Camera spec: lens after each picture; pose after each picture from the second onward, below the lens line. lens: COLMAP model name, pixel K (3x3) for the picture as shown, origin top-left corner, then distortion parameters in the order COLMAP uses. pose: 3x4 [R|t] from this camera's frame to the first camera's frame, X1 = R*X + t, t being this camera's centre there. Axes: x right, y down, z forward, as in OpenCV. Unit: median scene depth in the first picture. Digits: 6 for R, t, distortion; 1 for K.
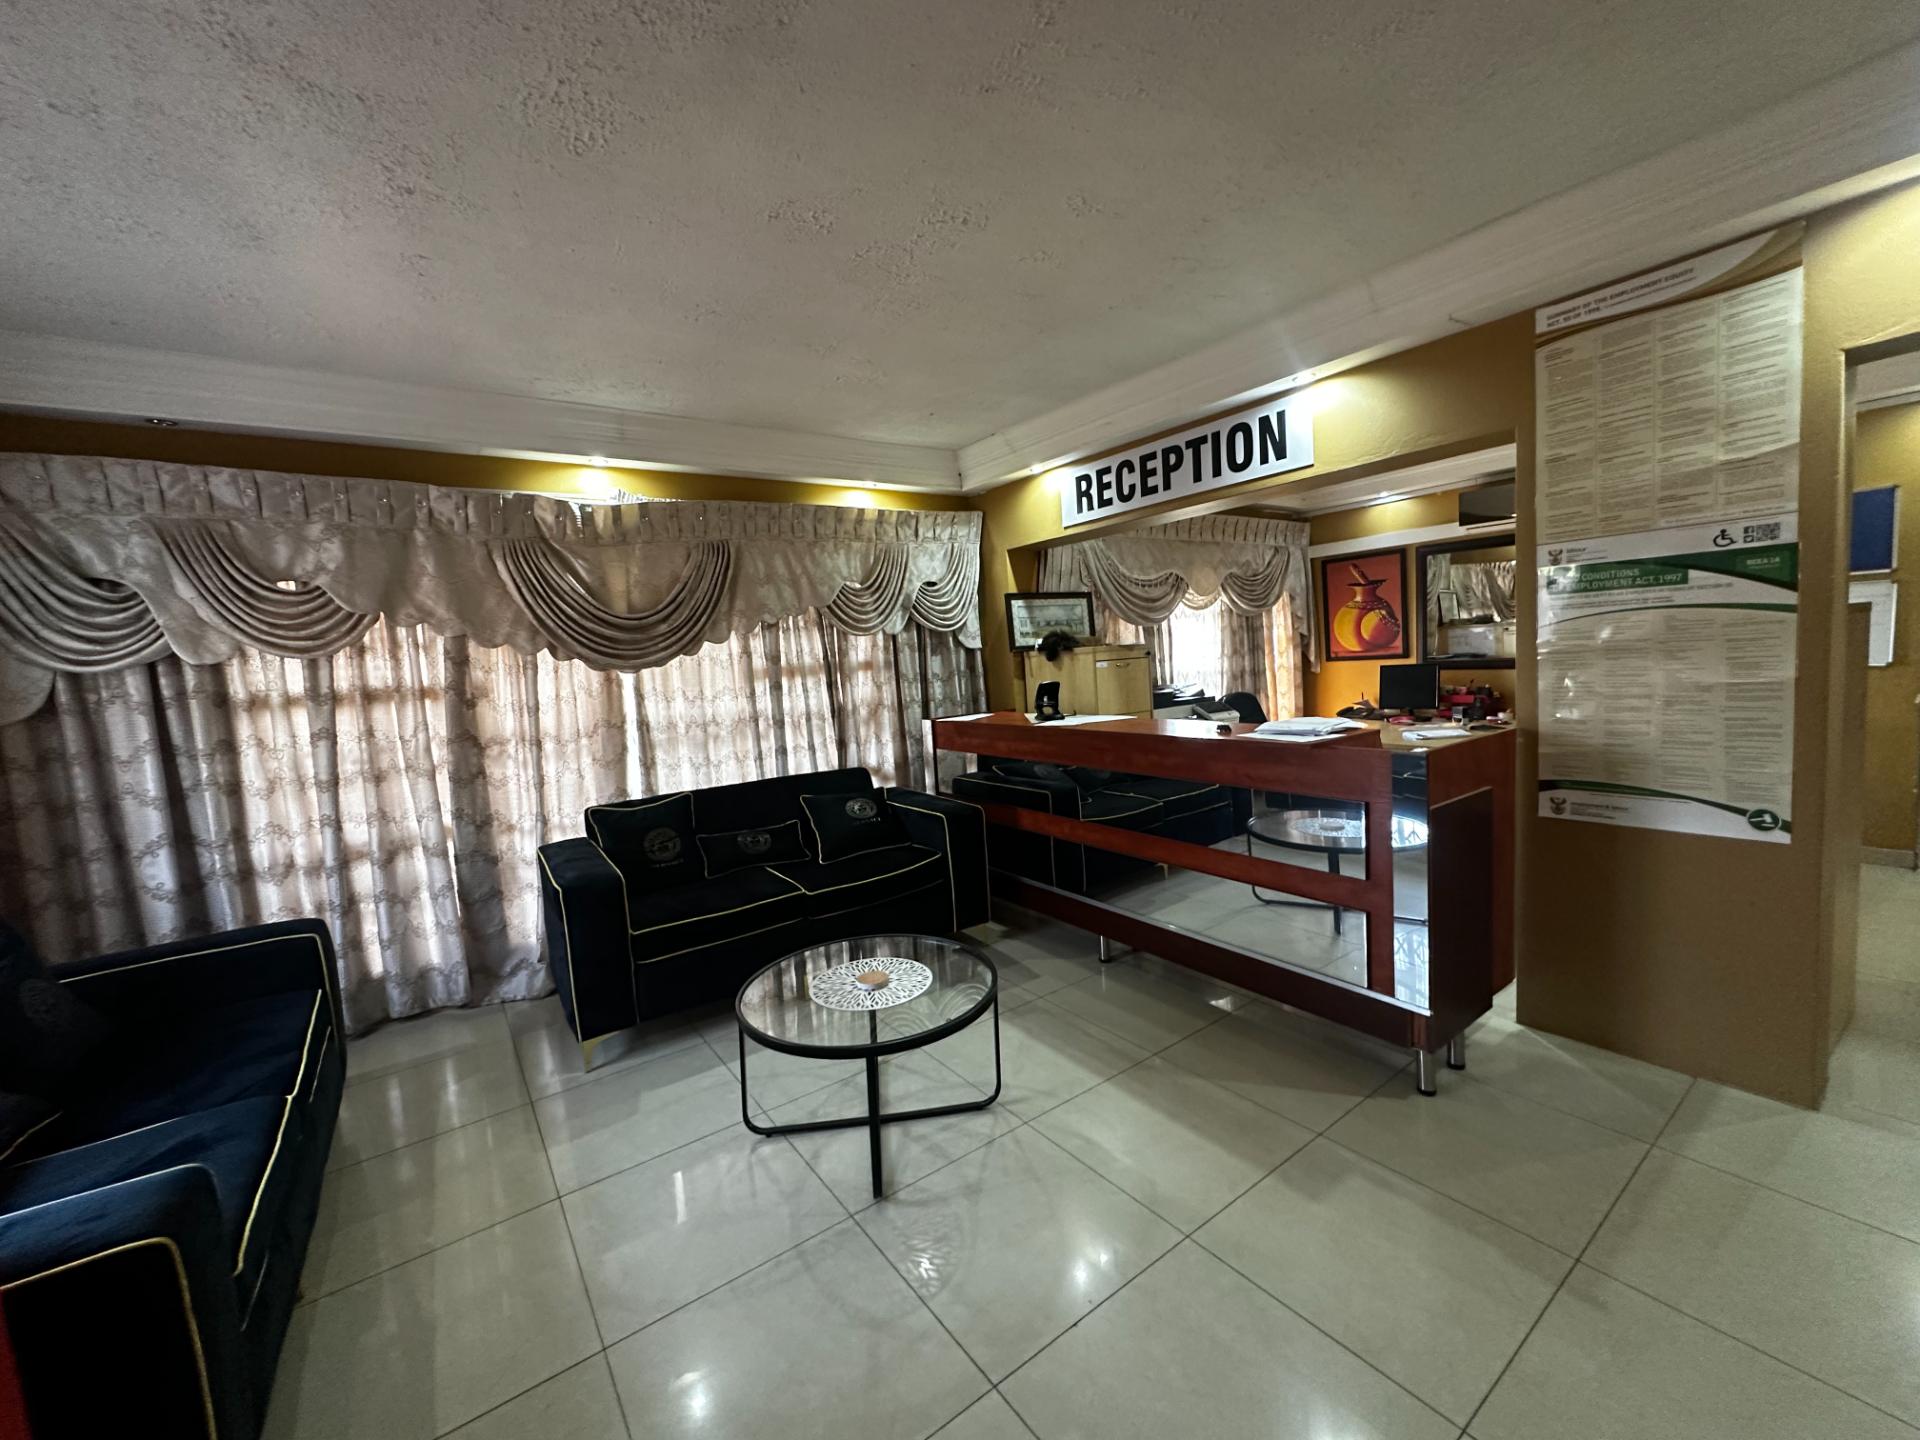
lens RADIAL K [[771.1, 0, 960.0], [0, 771.1, 720.0], [0, 0, 1]] dist [-0.000510, -0.000292]
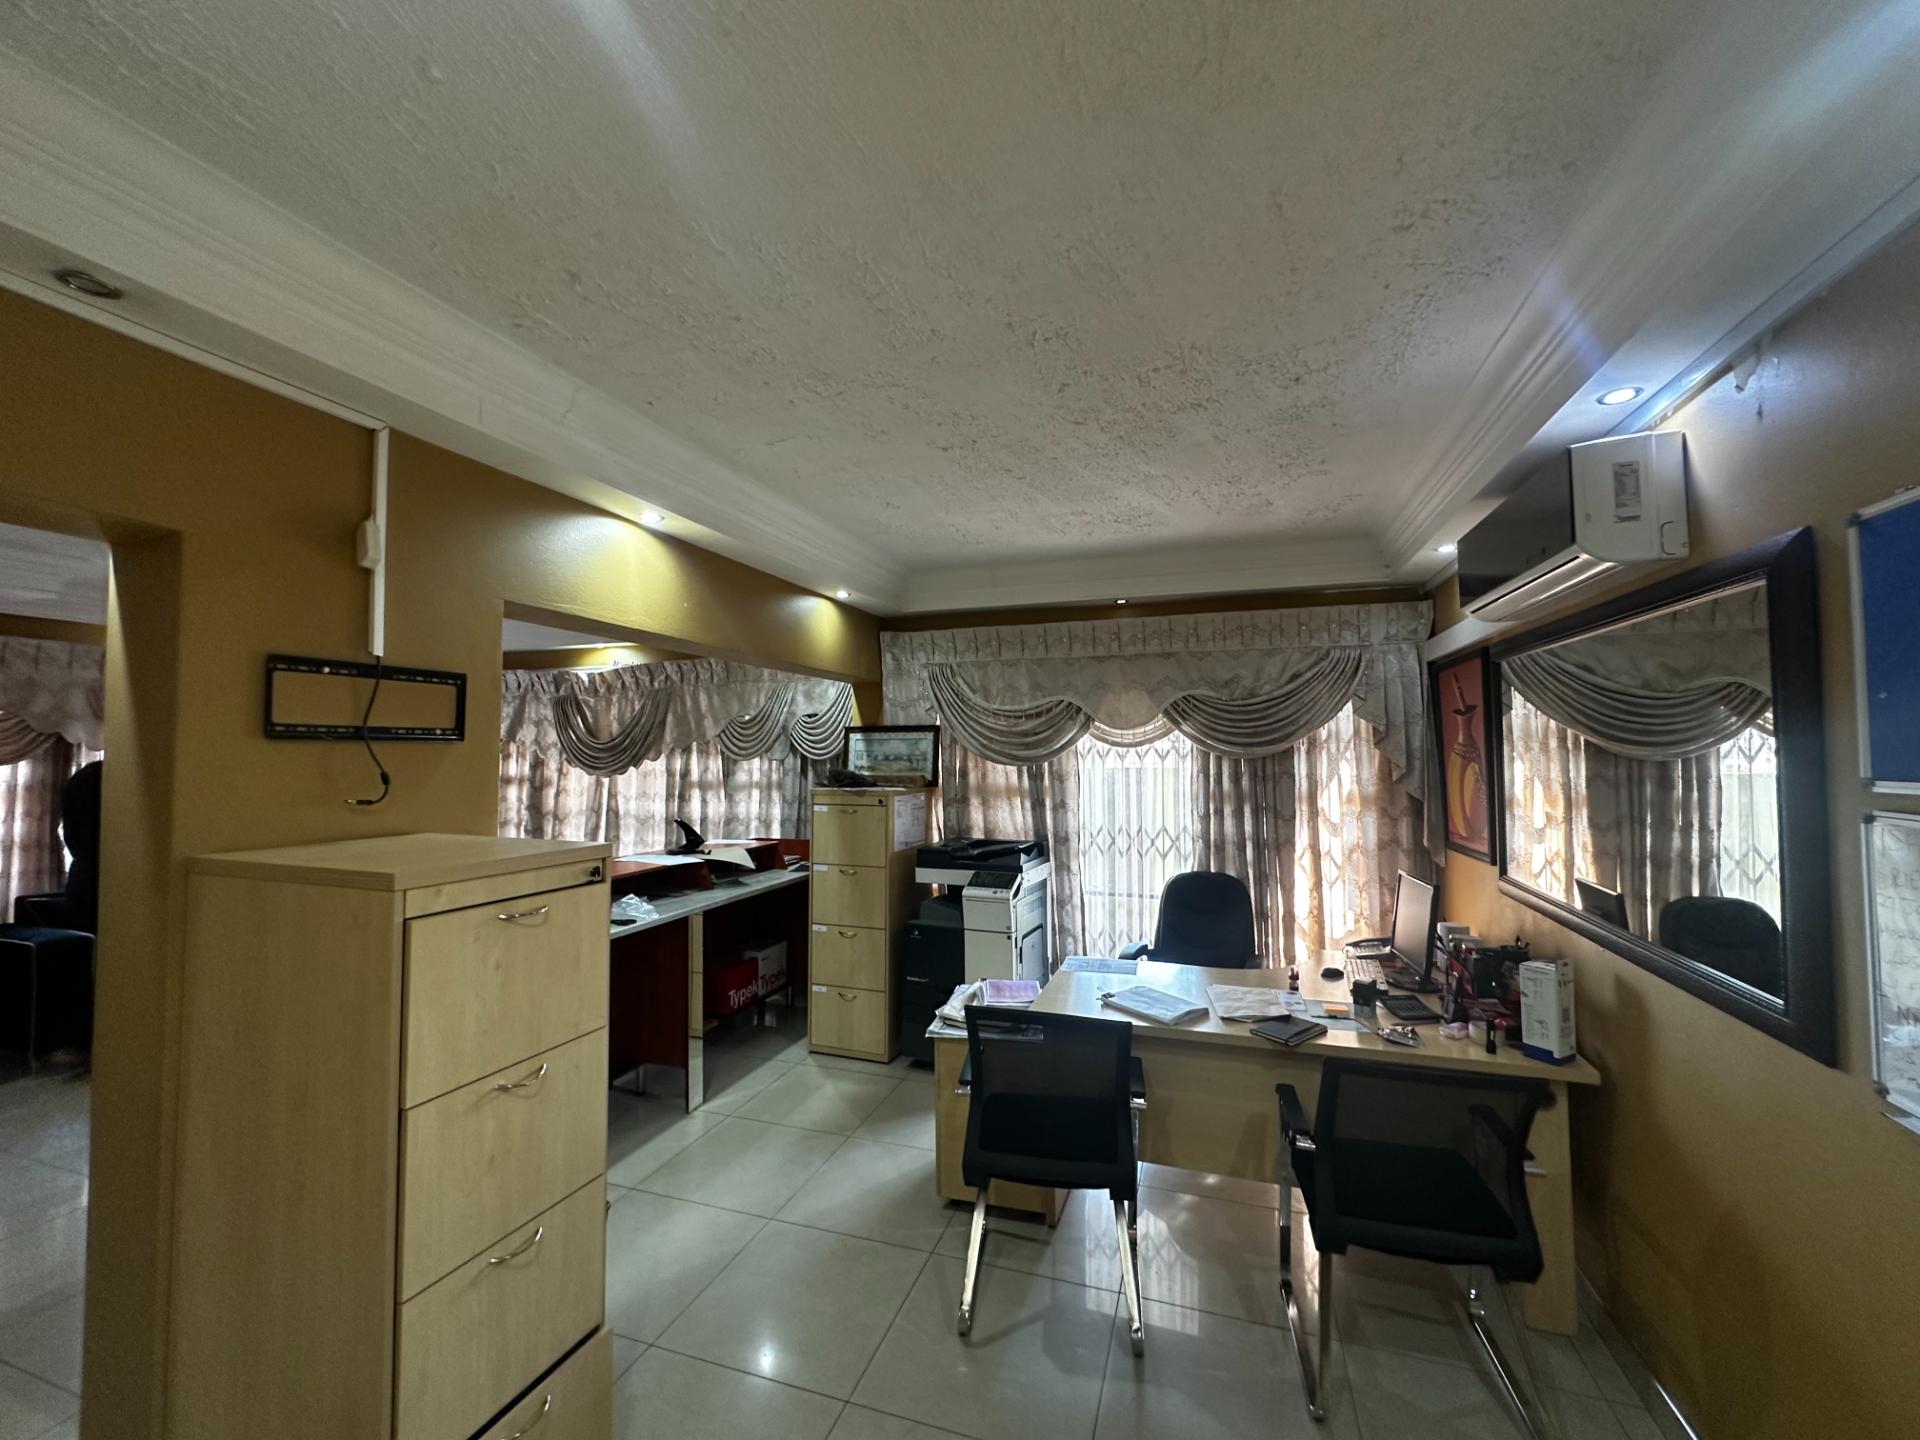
lens RADIAL K [[771.1, 0, 960.0], [0, 771.1, 720.0], [0, 0, 1]] dist [-0.000510, -0.000292]
pose [[0.587996, 0.025729, -0.808455, 0.954651], [-0.104465, 0.993539, -0.044358, -0.142201], [0.802090, 0.110538, 0.586885, 0.522240]]
